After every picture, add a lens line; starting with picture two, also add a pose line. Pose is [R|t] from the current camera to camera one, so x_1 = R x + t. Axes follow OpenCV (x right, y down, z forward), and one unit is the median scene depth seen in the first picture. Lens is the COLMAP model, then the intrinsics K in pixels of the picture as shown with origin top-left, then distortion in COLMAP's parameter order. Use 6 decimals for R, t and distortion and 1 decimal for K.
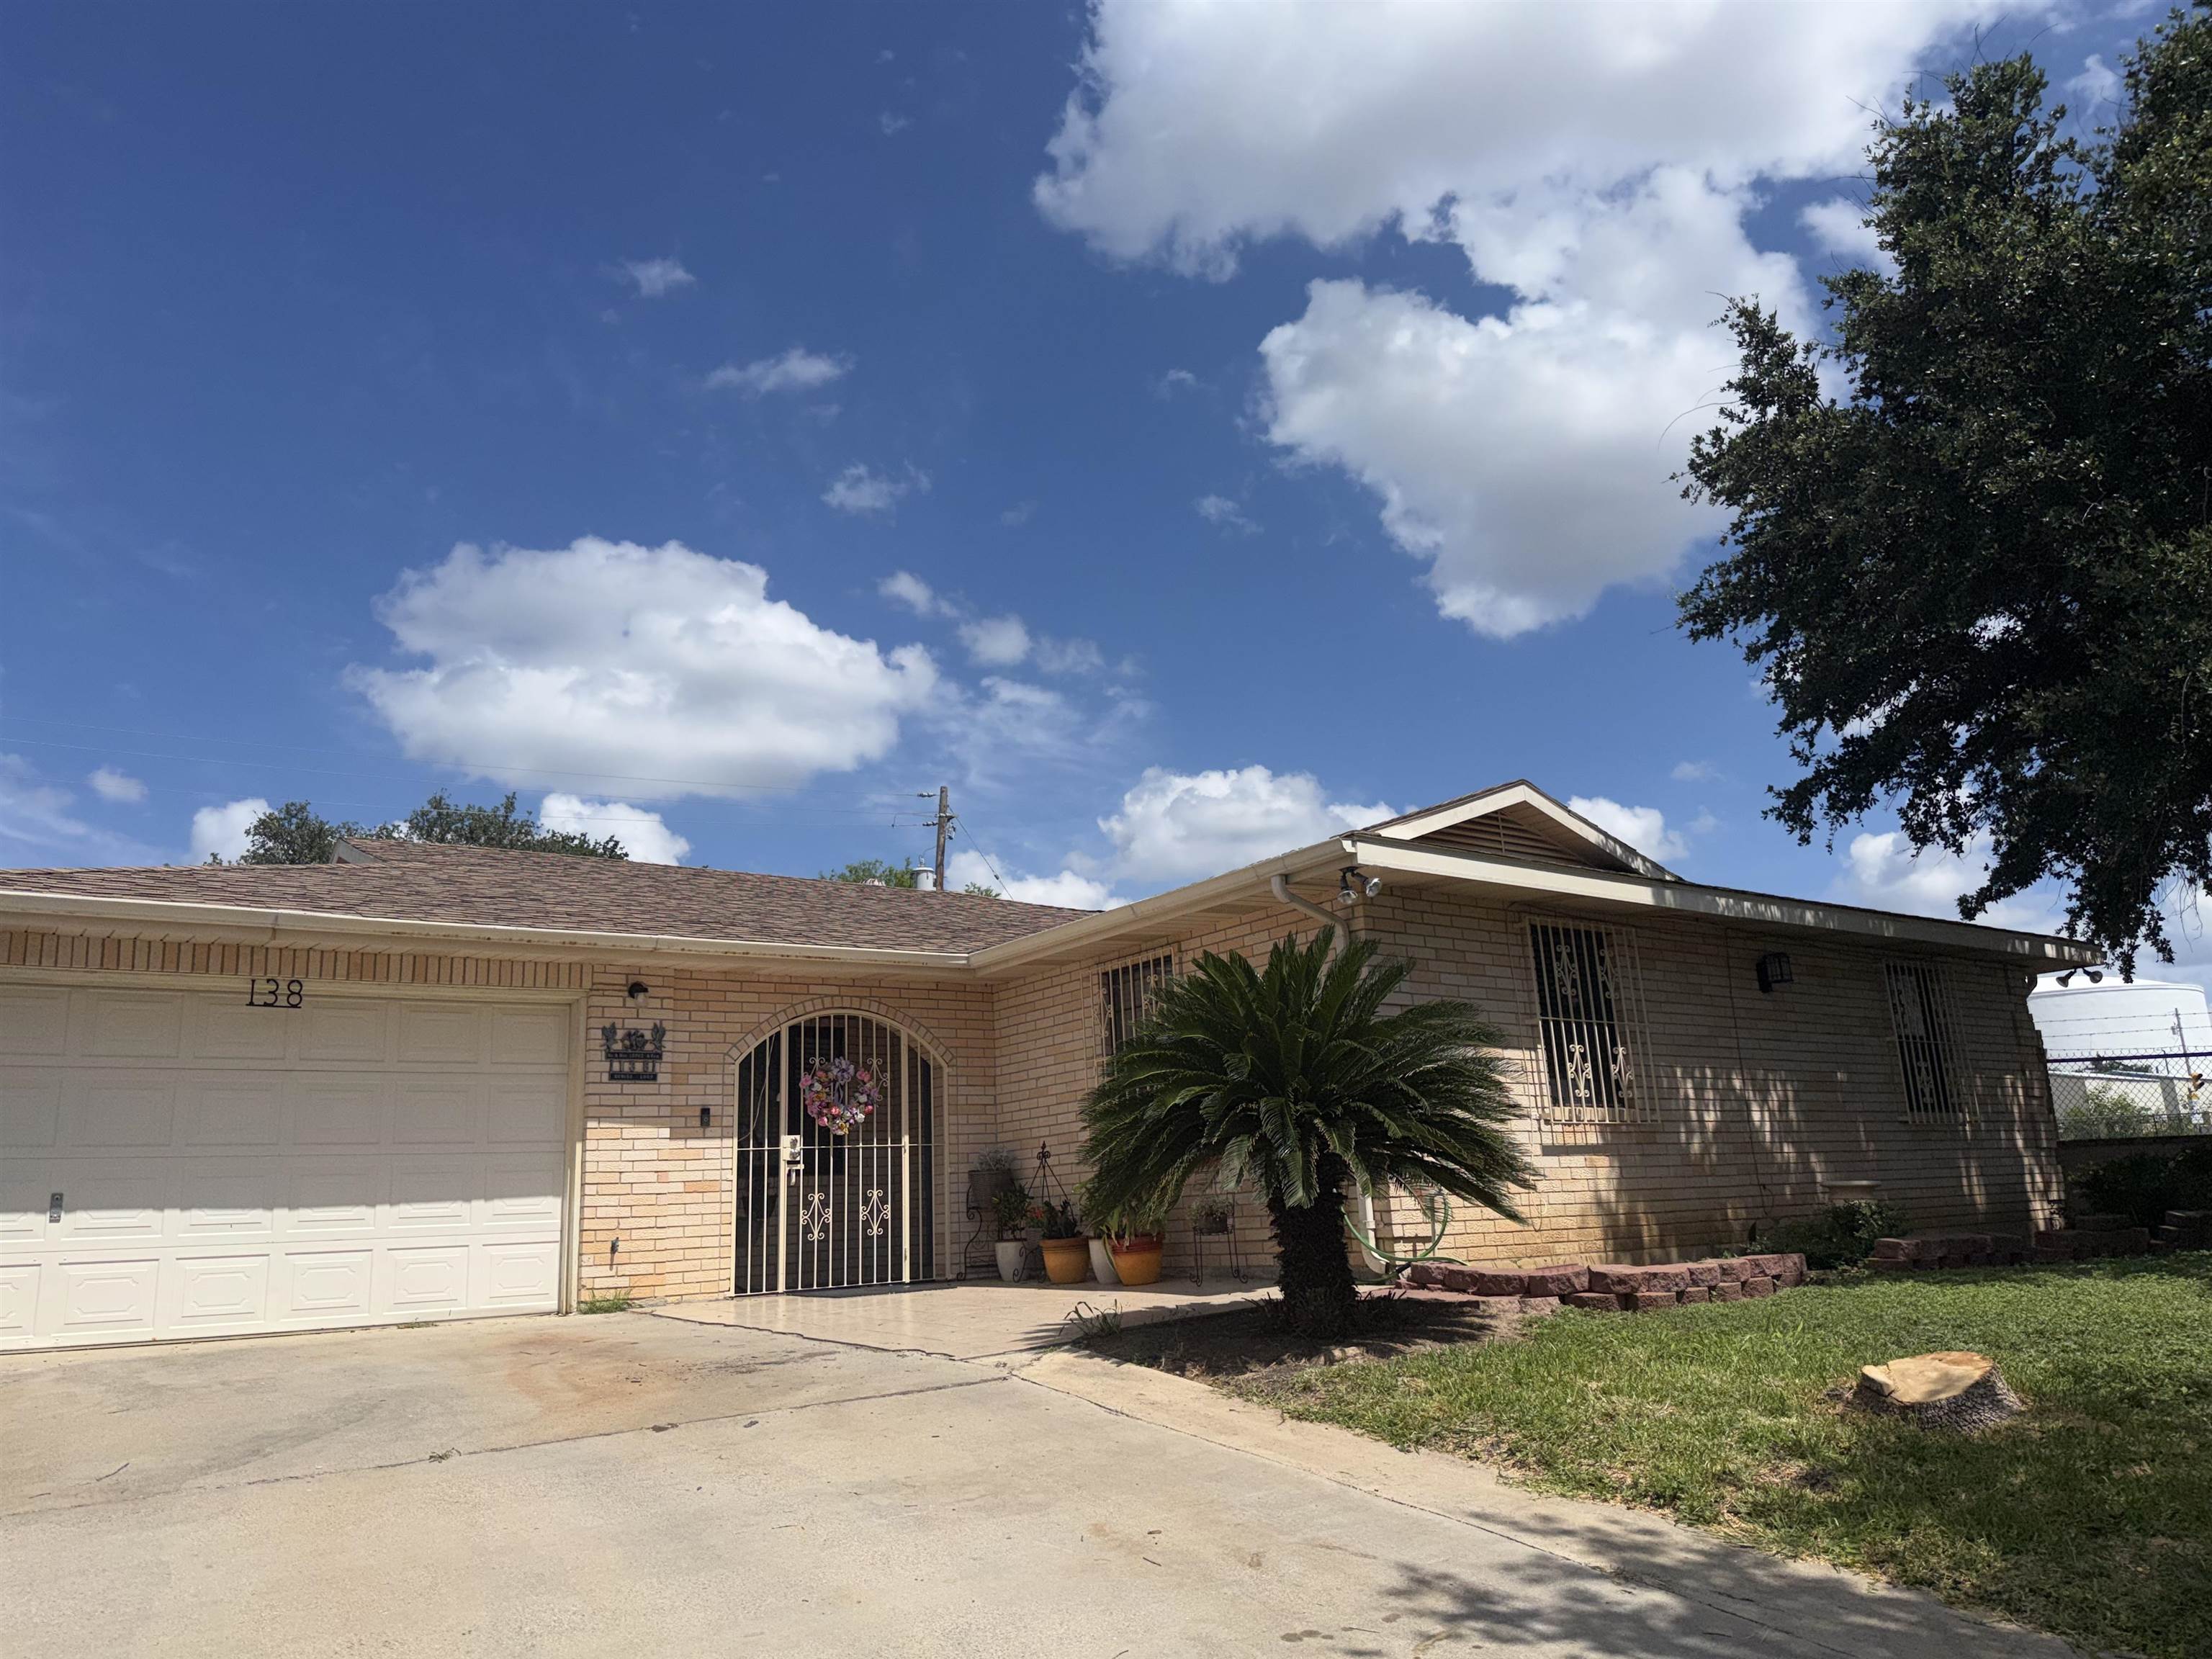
lens RADIAL K [[1527.1, 0, 1102.1], [0, 1527.1, 704.7], [0, 0, 1]] dist [0.073911, -0.124159]
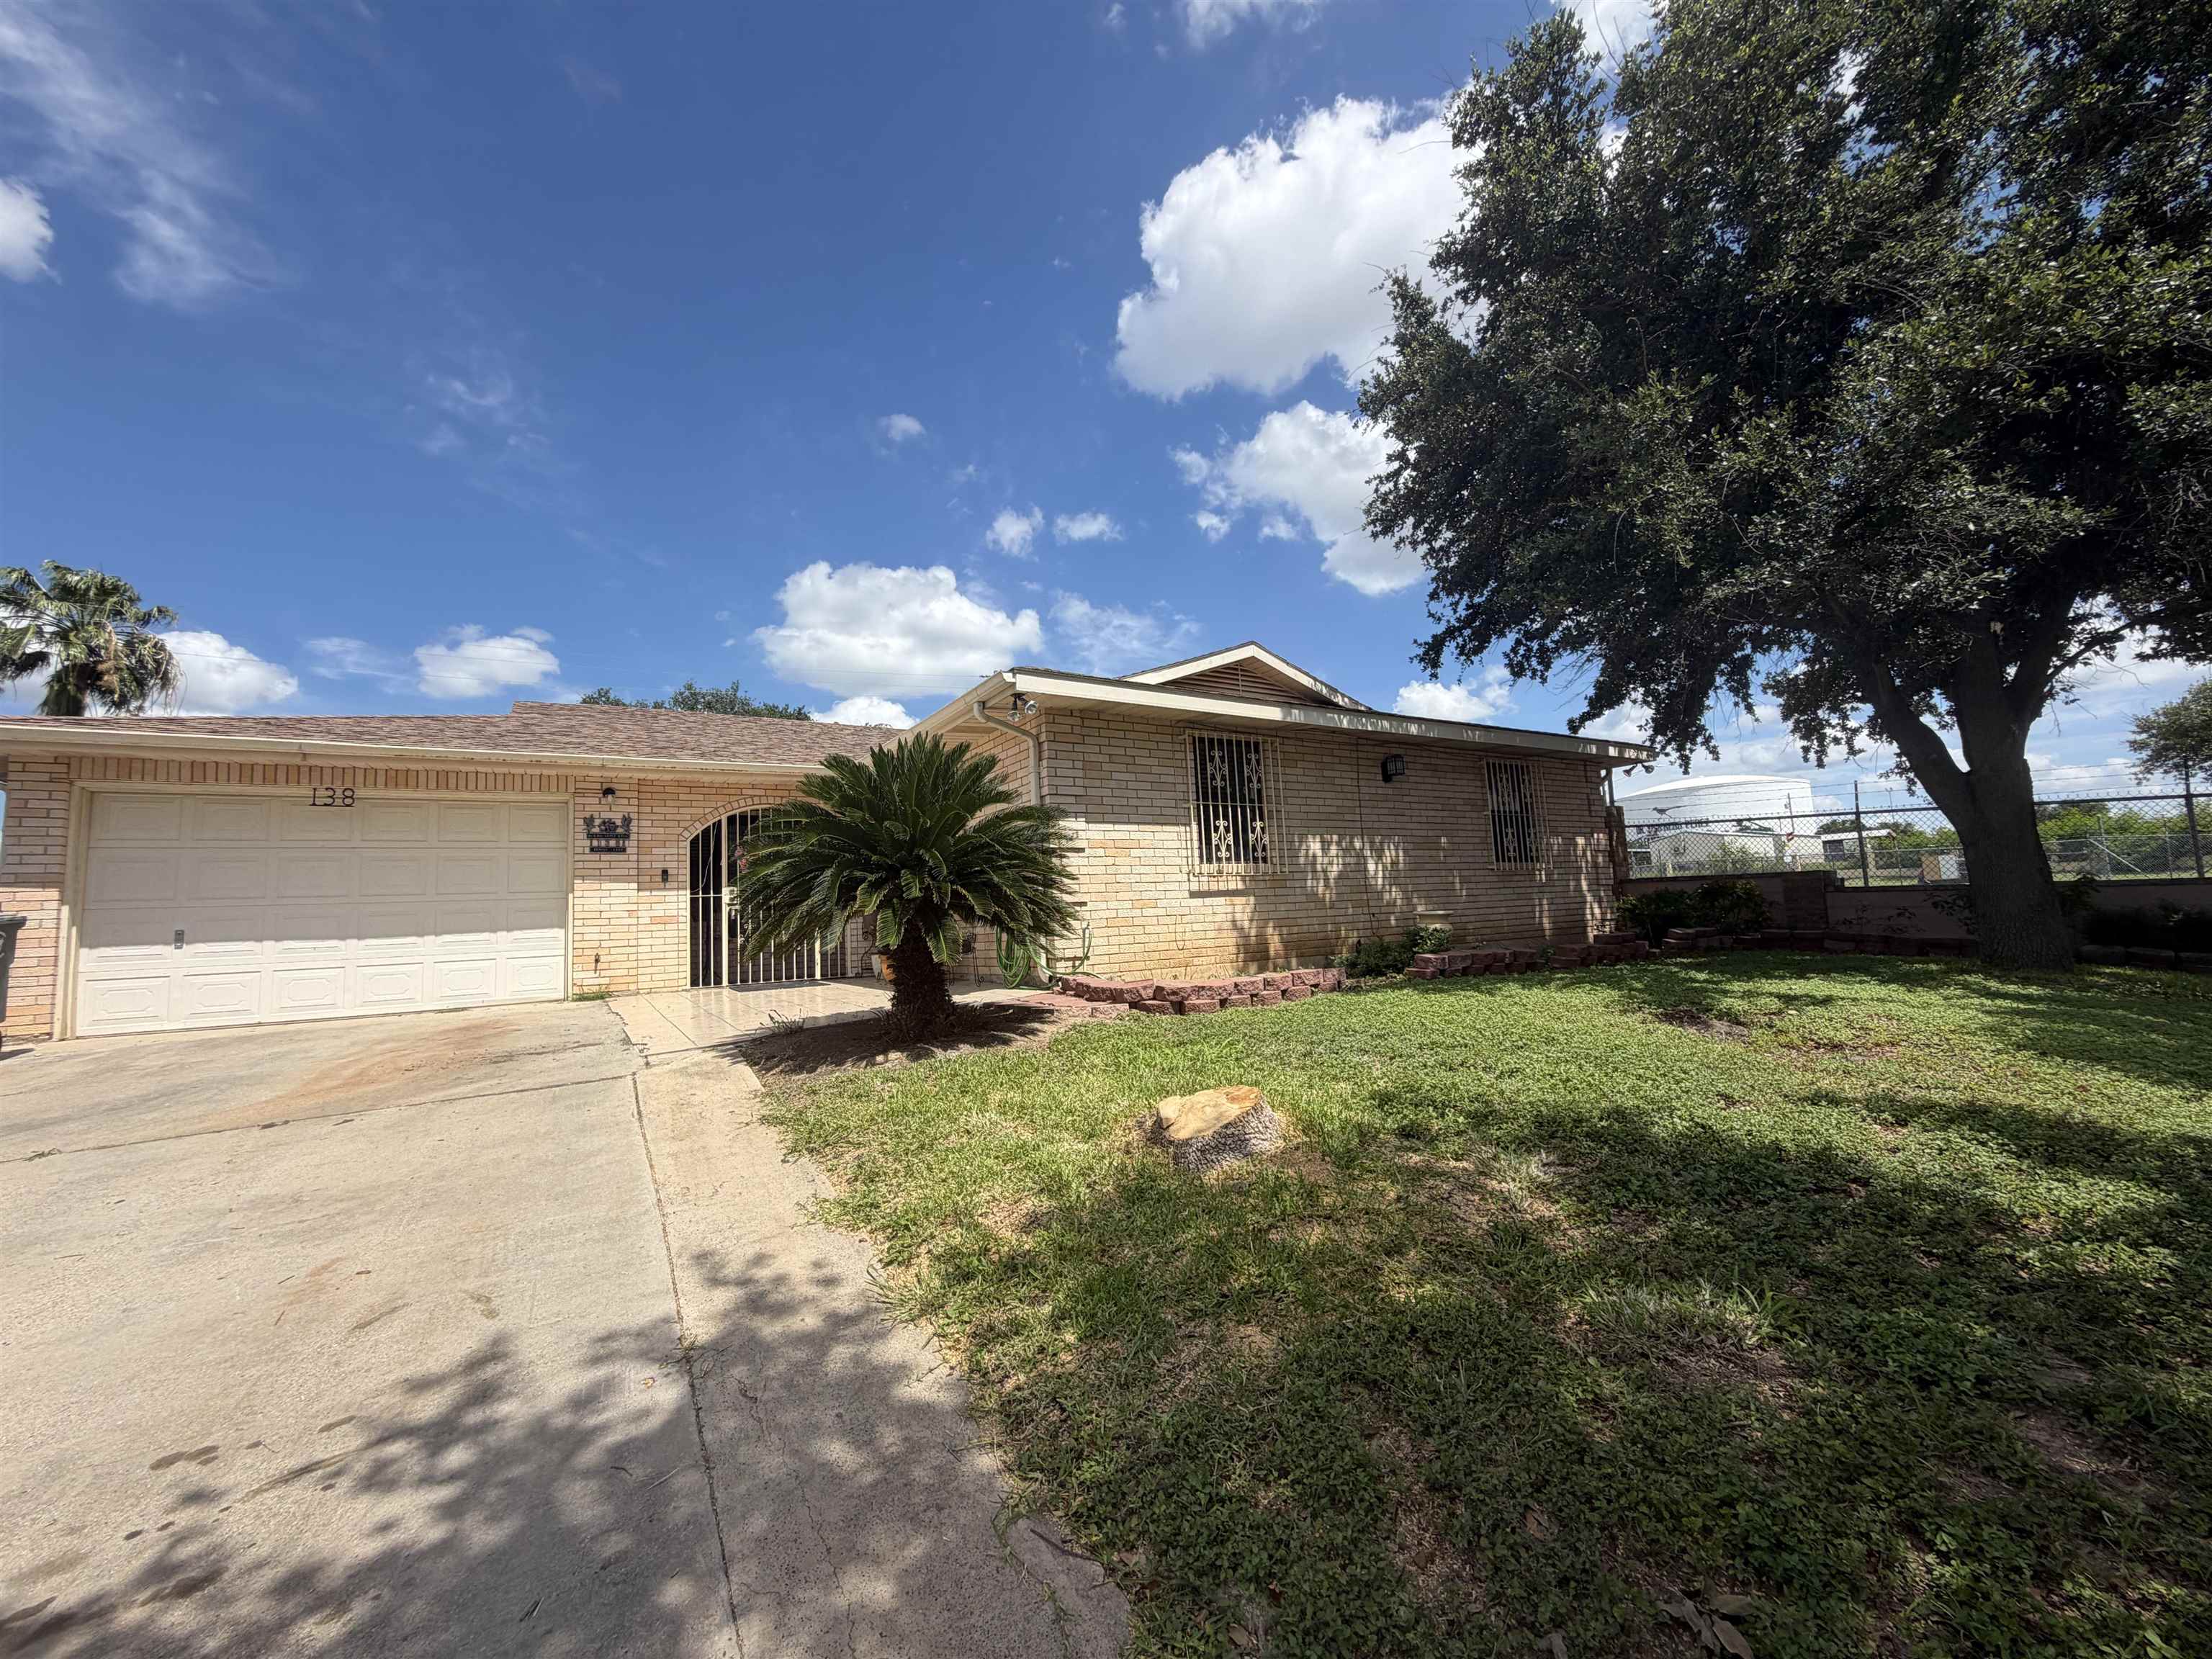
lens RADIAL K [[901.5, 0, 1100.6], [0, 901.5, 762.7], [0, 0, 1]] dist [-0.013598, -0.000466]
pose [[0.998255, -0.016925, -0.056581, 0.227353], [0.025138, 0.988704, 0.147756, 0.042207], [0.053442, -0.148920, 0.987404, 0.181777]]
